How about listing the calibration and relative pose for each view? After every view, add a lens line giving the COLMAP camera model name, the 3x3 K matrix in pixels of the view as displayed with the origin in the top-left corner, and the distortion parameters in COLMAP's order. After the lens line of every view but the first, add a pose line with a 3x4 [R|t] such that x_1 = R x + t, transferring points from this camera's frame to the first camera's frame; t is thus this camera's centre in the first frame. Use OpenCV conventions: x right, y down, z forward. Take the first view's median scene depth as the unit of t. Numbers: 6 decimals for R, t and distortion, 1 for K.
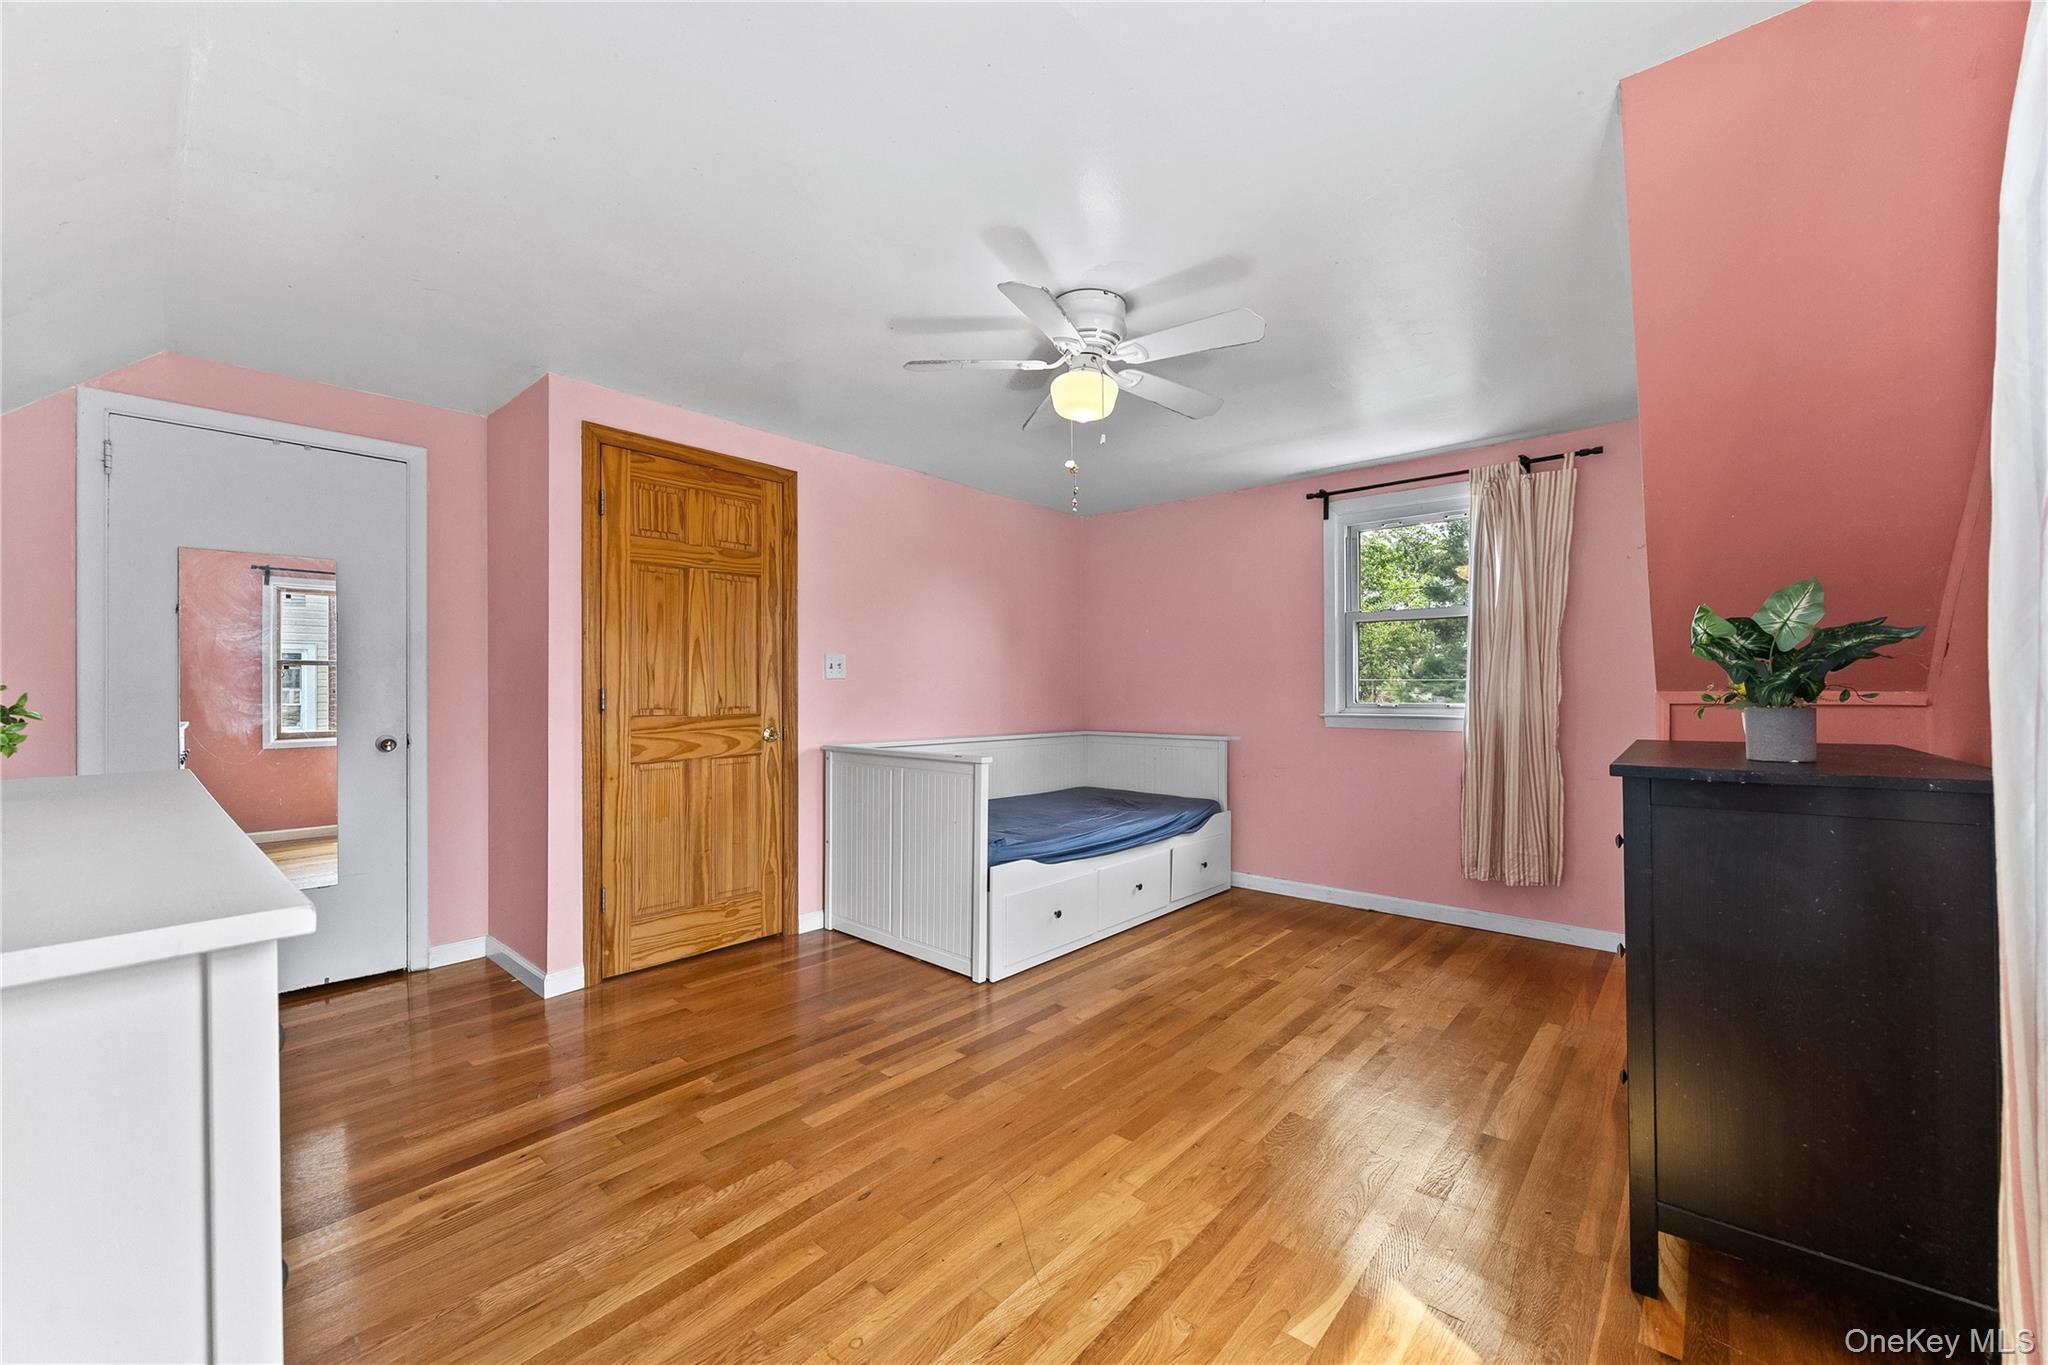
lens RADIAL K [[791.7, 0, 1013.3], [0, 791.7, 685.8], [0, 0, 1]] dist [-0.006384, 0.000527]
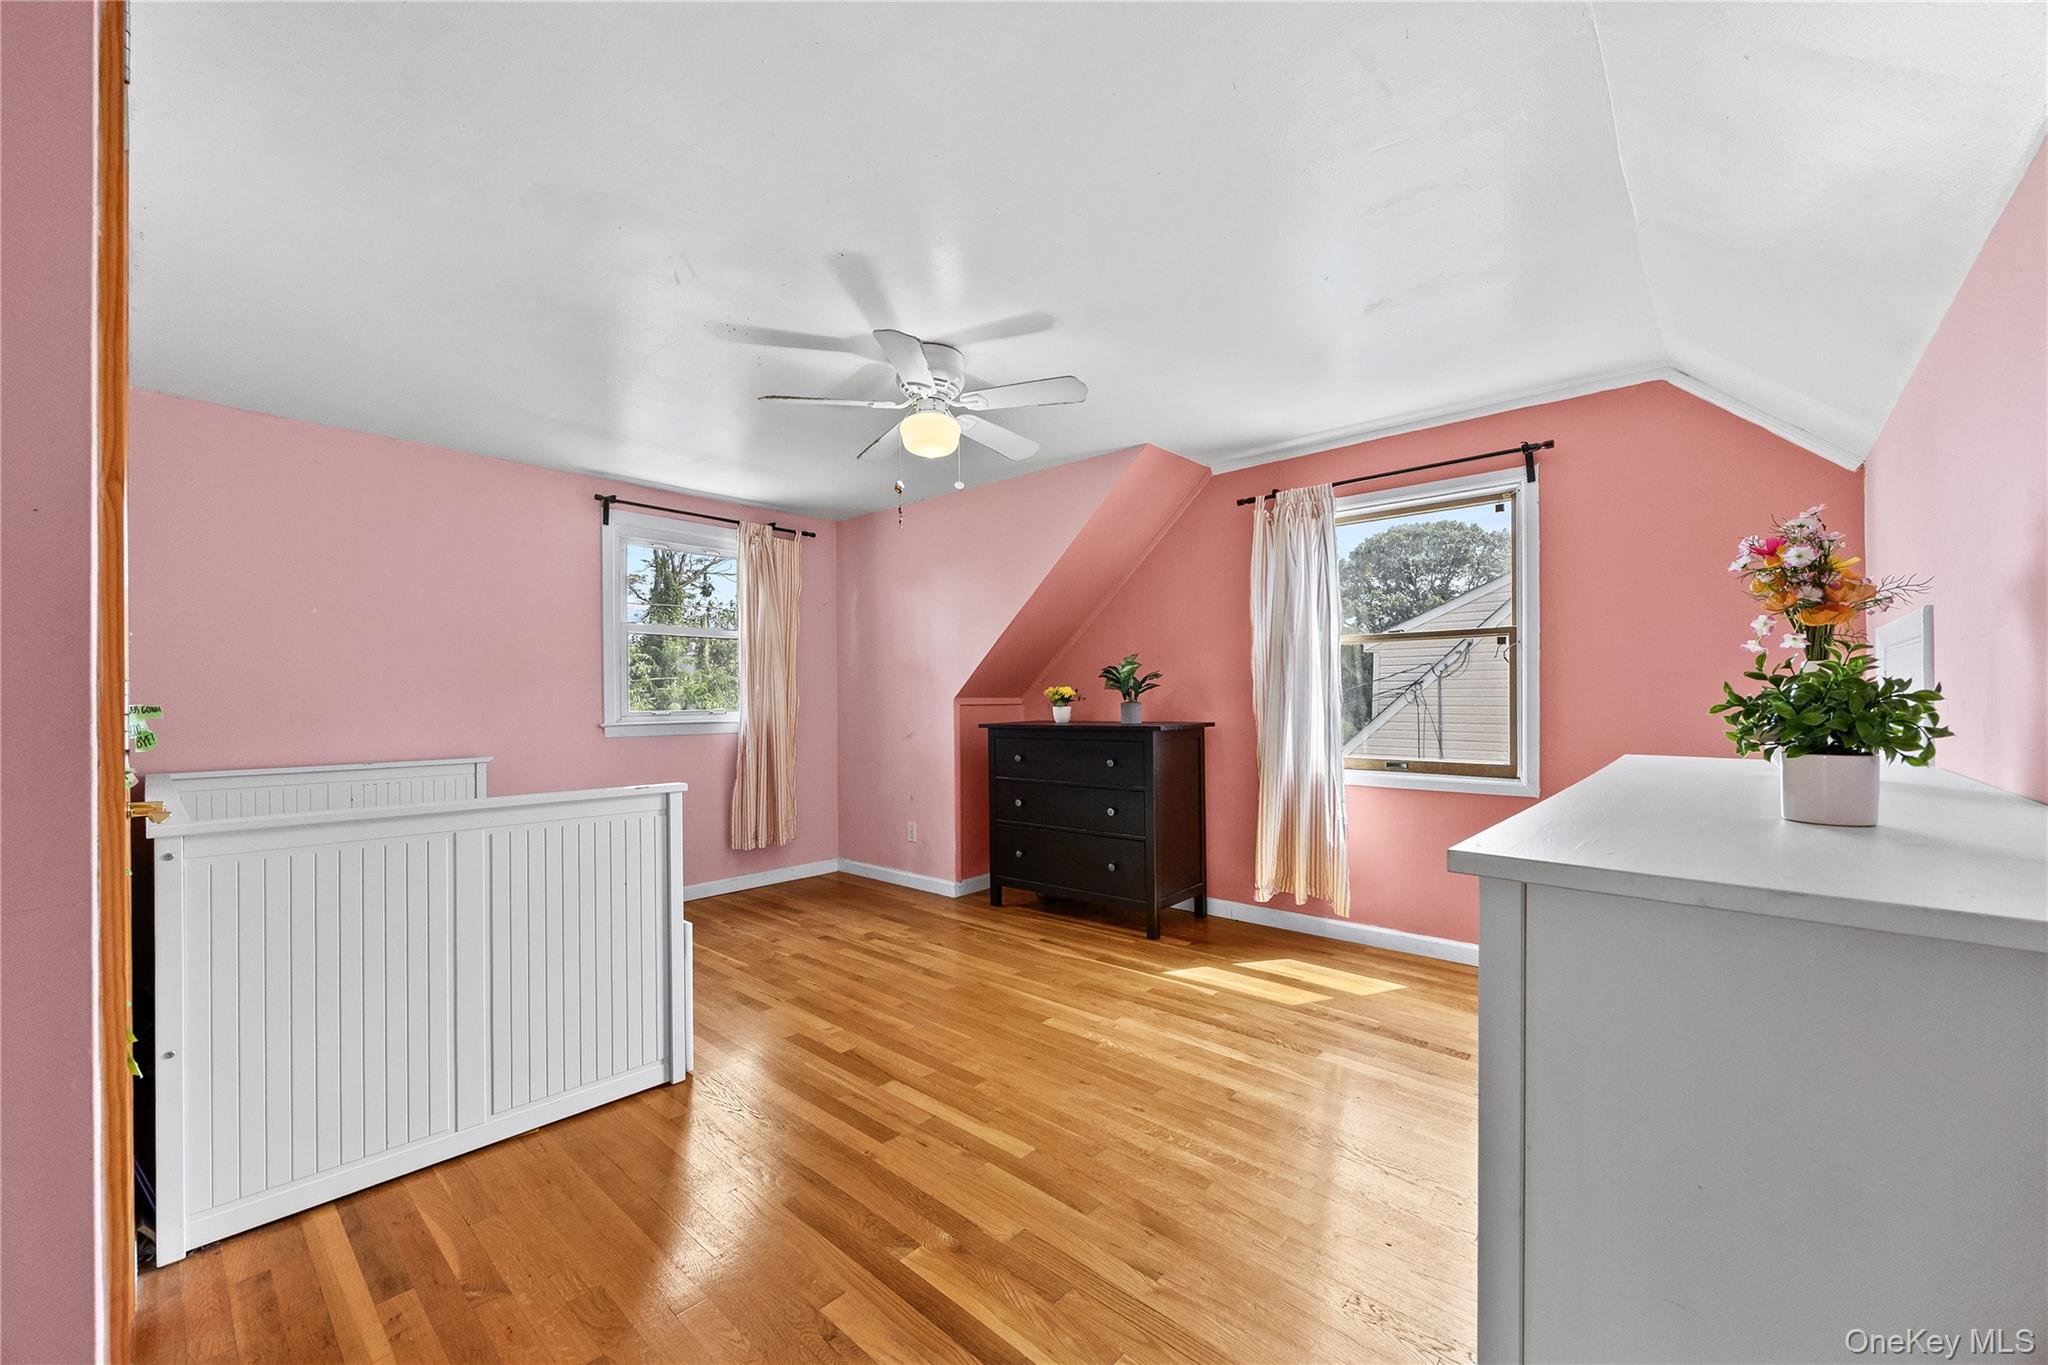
lens RADIAL K [[791.7, 0, 1025.5], [0, 791.7, 692.6], [0, 0, 1]] dist [-0.006384, 0.000527]
pose [[0.000952, 0.010720, 0.999942, -0.792255], [0.000257, 0.999942, -0.010721, 0.010461], [-1.000000, 0.000268, 0.000949, 0.658582]]
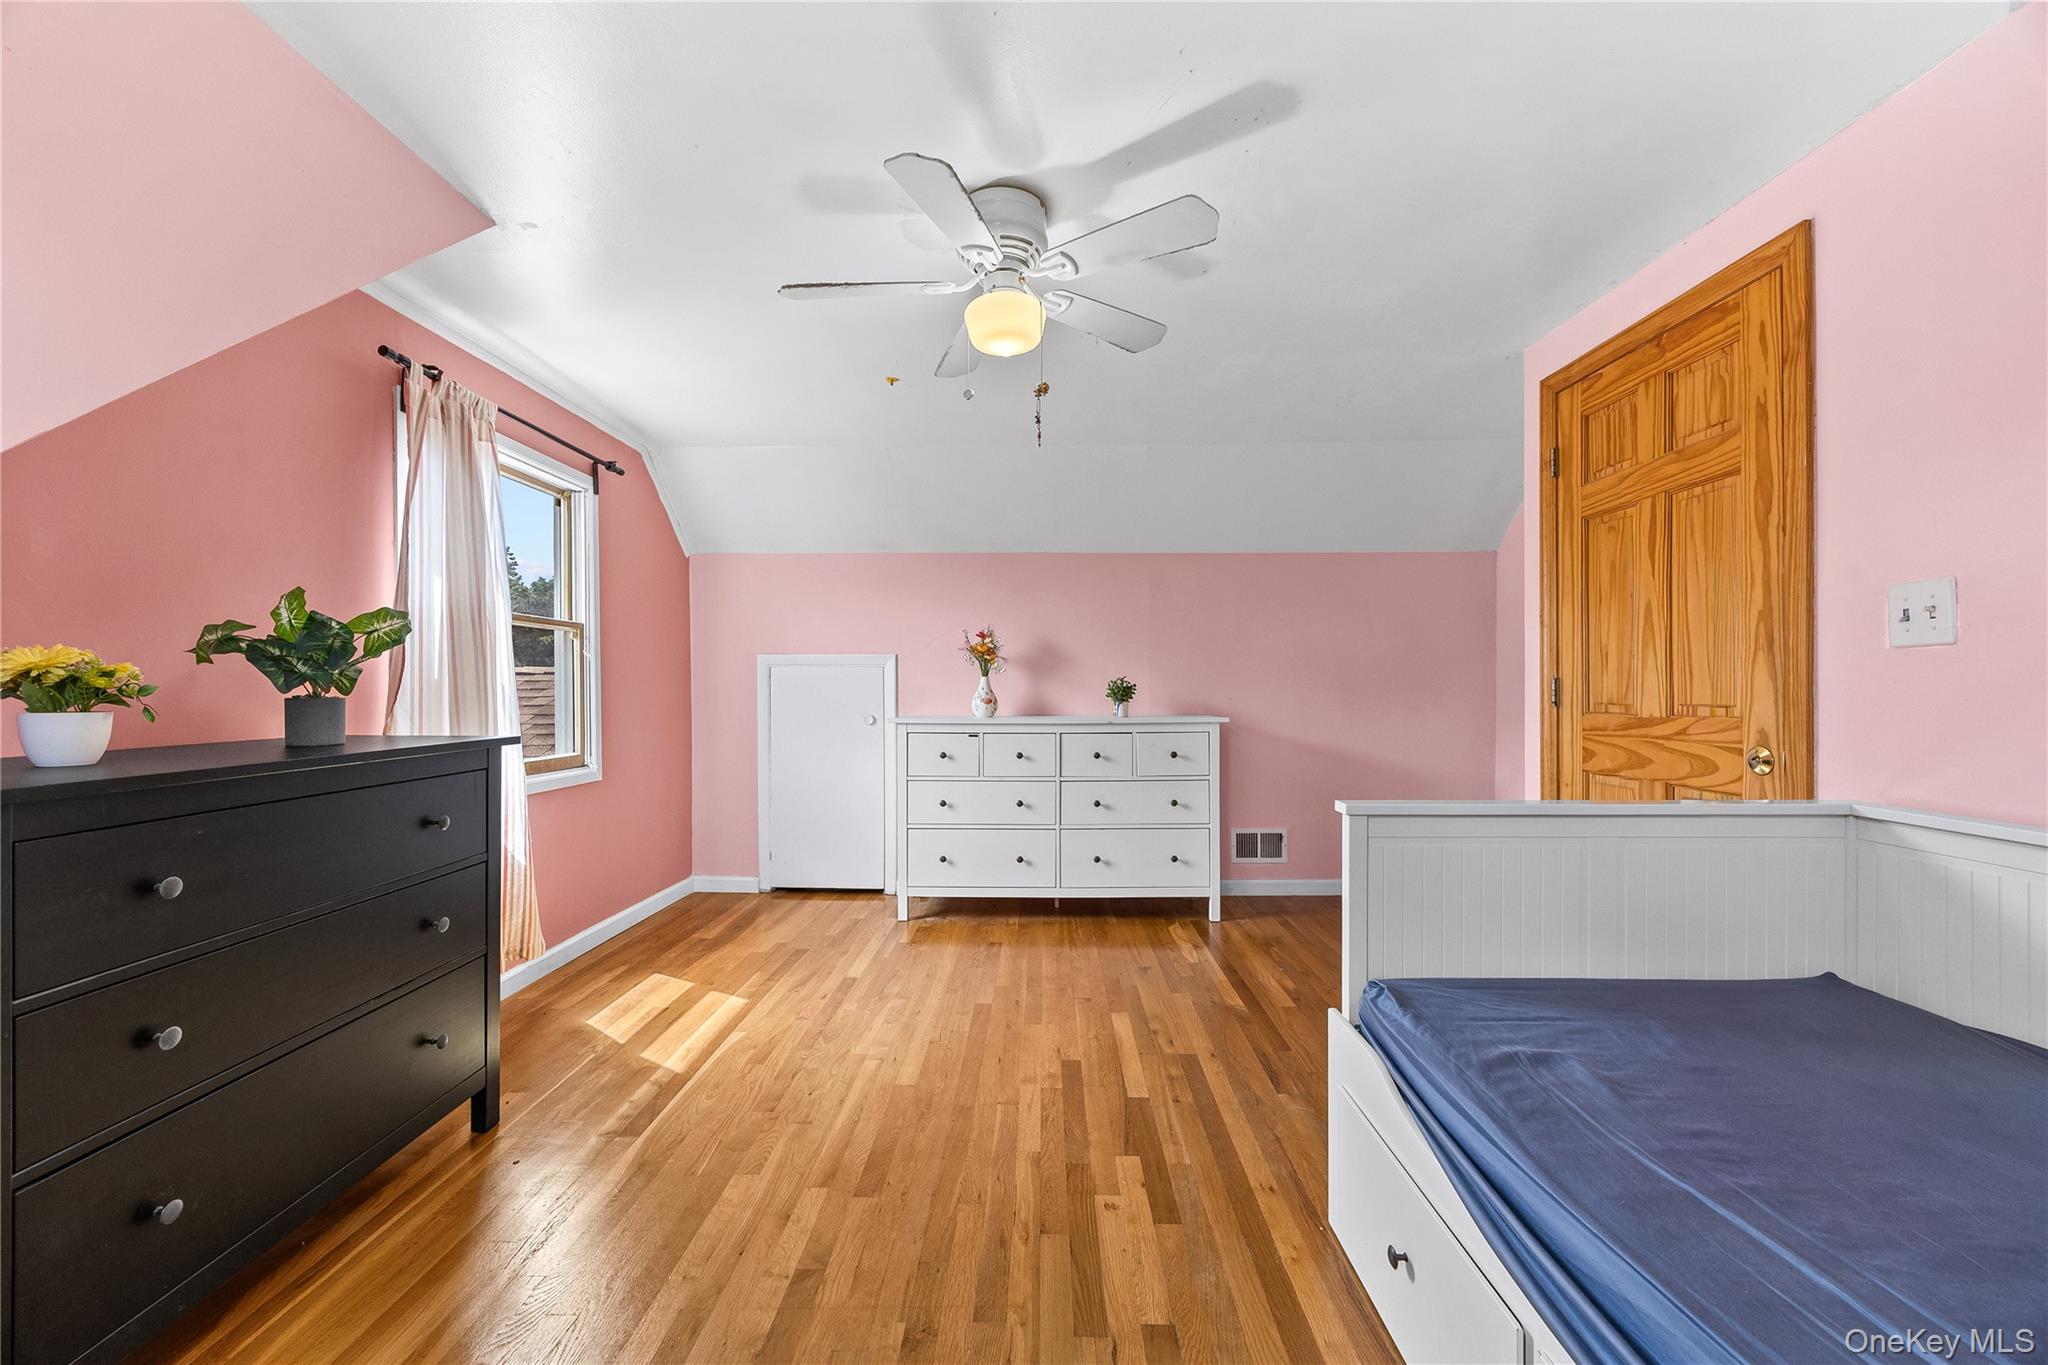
lens RADIAL K [[791.7, 0, 1043.5], [0, 791.7, 690.2], [0, 0, 1]] dist [-0.006384, 0.000527]
pose [[-0.745231, 0.006484, -0.666775, 0.463922], [0.009252, 0.999957, -0.000616, 0.012042], [0.666742, -0.006627, -0.745259, 1.247545]]
